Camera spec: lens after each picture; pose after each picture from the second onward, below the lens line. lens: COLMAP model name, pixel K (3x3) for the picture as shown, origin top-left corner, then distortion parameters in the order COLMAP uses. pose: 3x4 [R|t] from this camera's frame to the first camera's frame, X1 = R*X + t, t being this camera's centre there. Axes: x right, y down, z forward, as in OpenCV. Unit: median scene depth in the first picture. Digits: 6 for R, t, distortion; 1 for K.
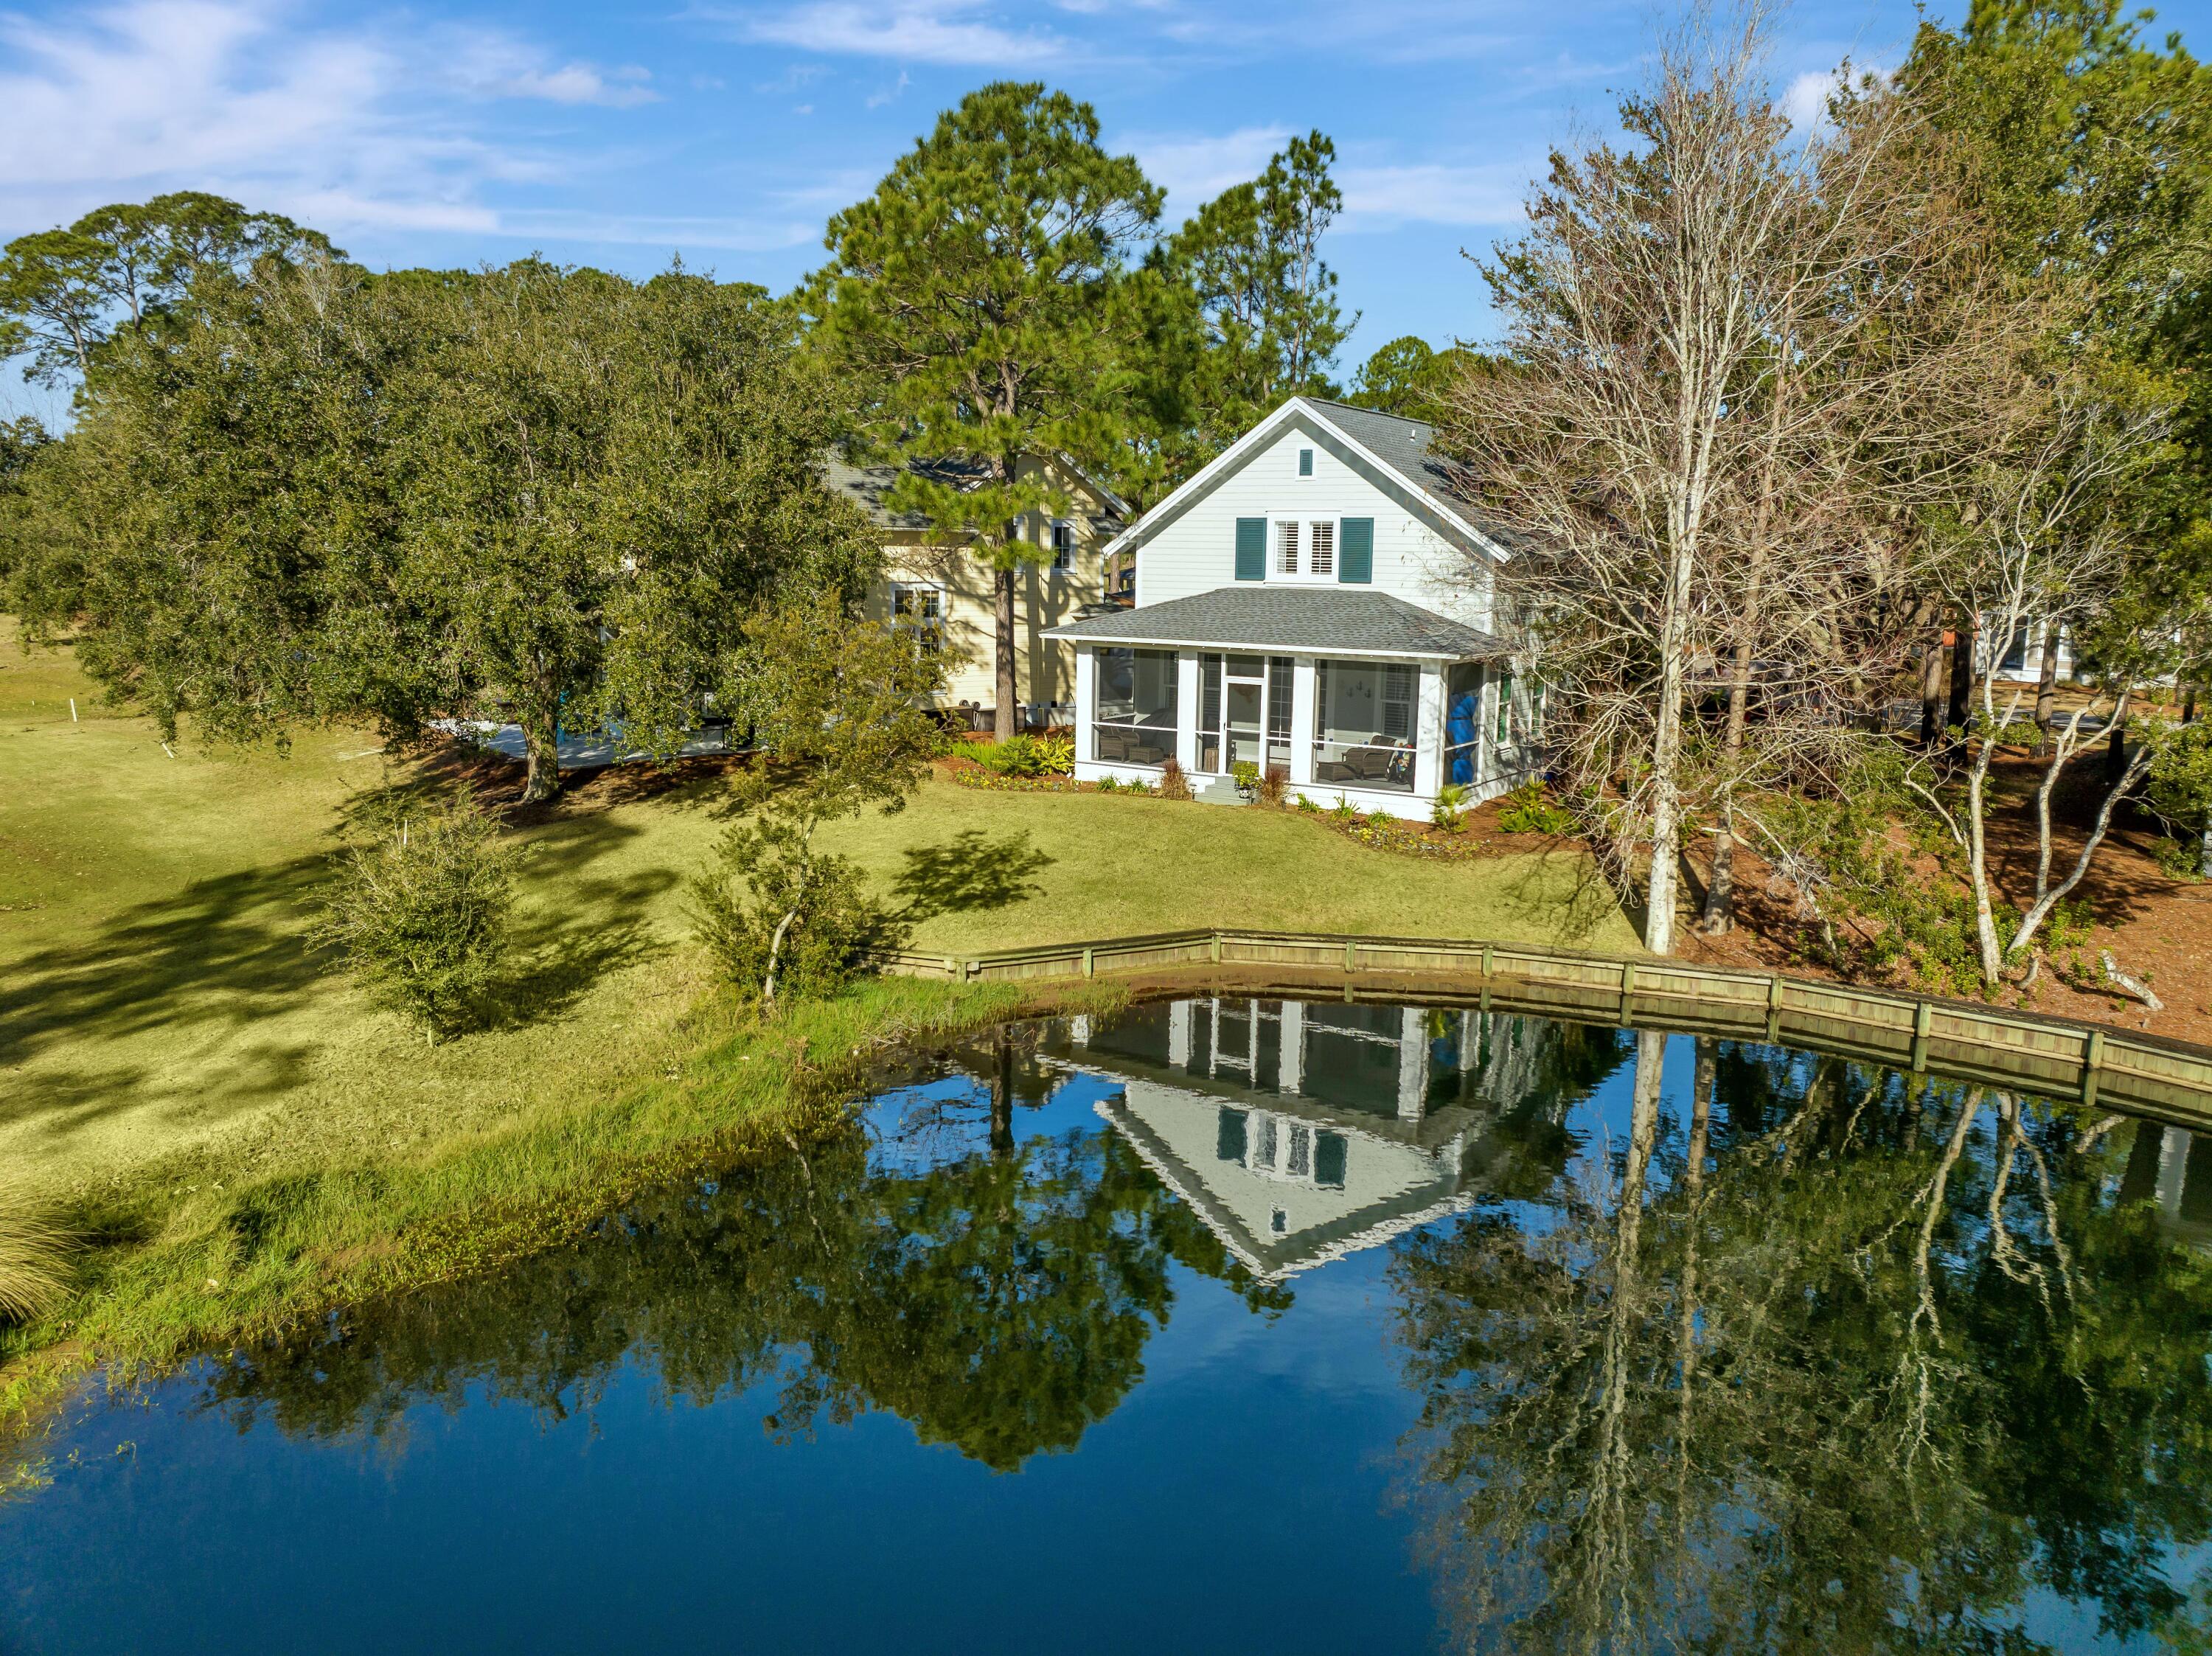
lens RADIAL K [[1548.1, 0, 1124.5], [0, 1548.1, 837.7], [0, 0, 1]] dist [-0.033864, -0.001975]
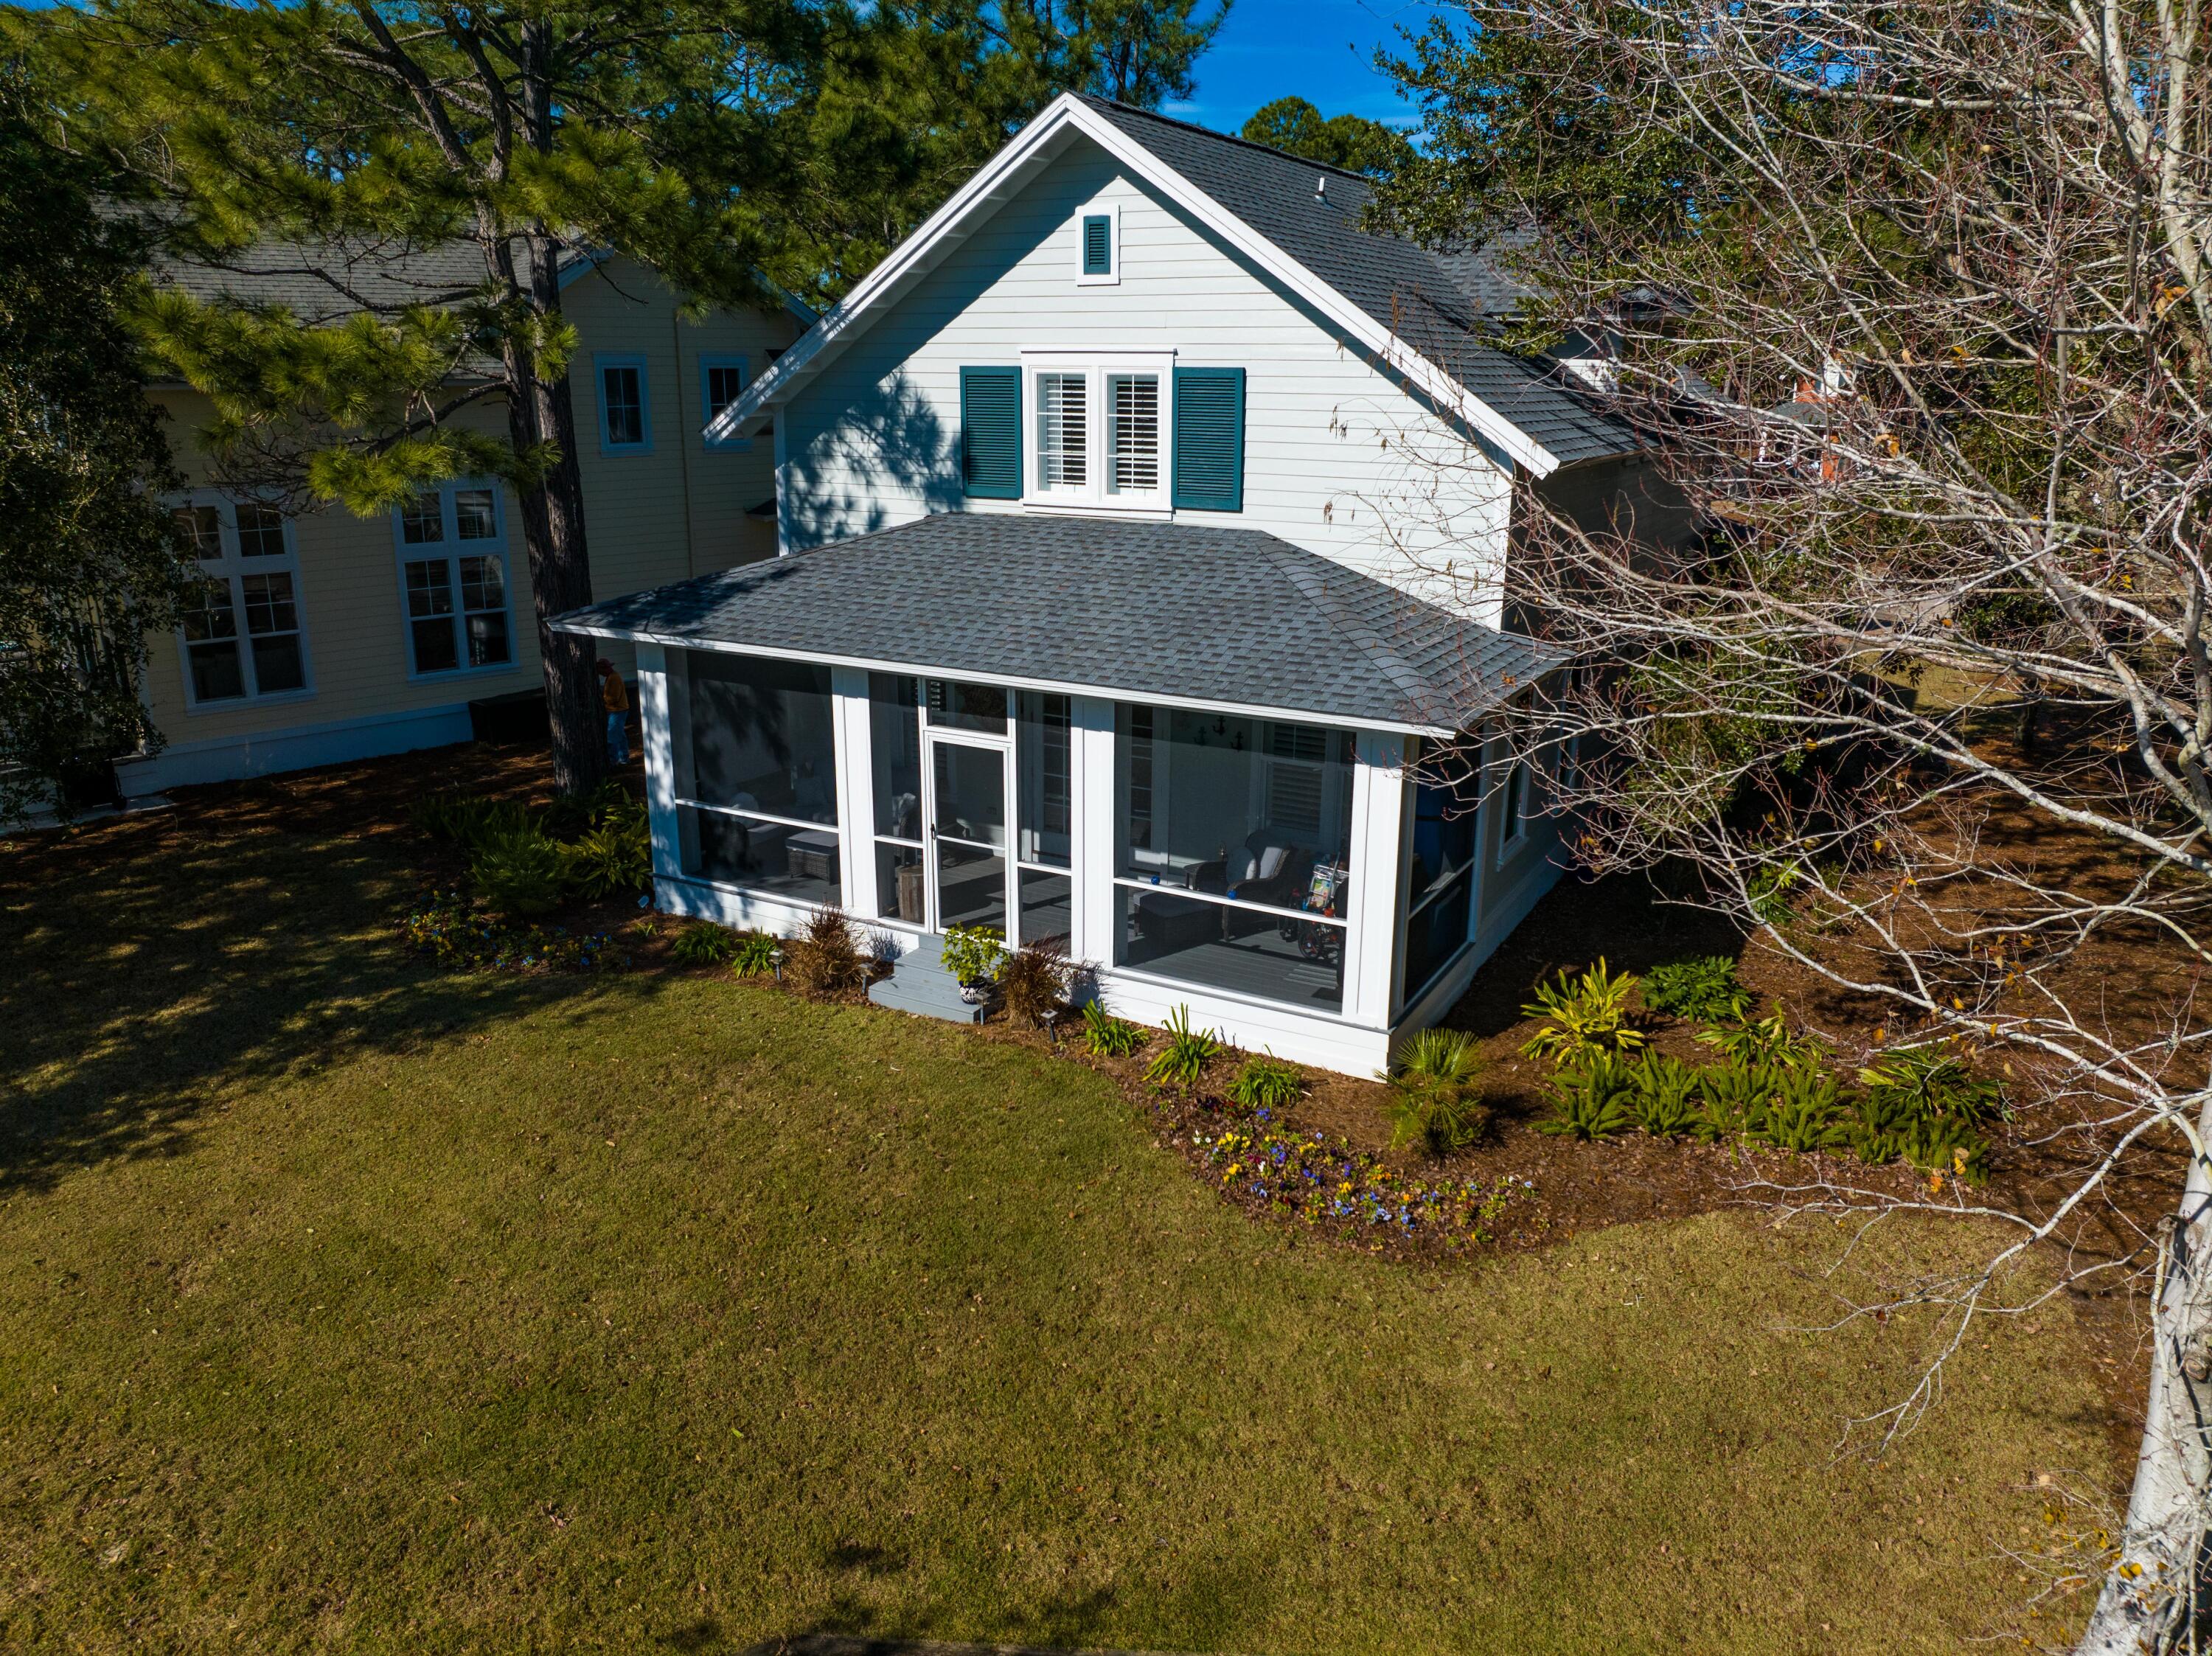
lens RADIAL K [[1548.1, 0, 1105.0], [0, 1548.1, 831.3], [0, 0, 1]] dist [-0.033864, -0.001975]
pose [[0.997536, -0.038026, 0.058966, 0.089715], [0.030562, 0.991975, 0.122684, -0.129146], [-0.063158, -0.120580, 0.990693, 0.539025]]
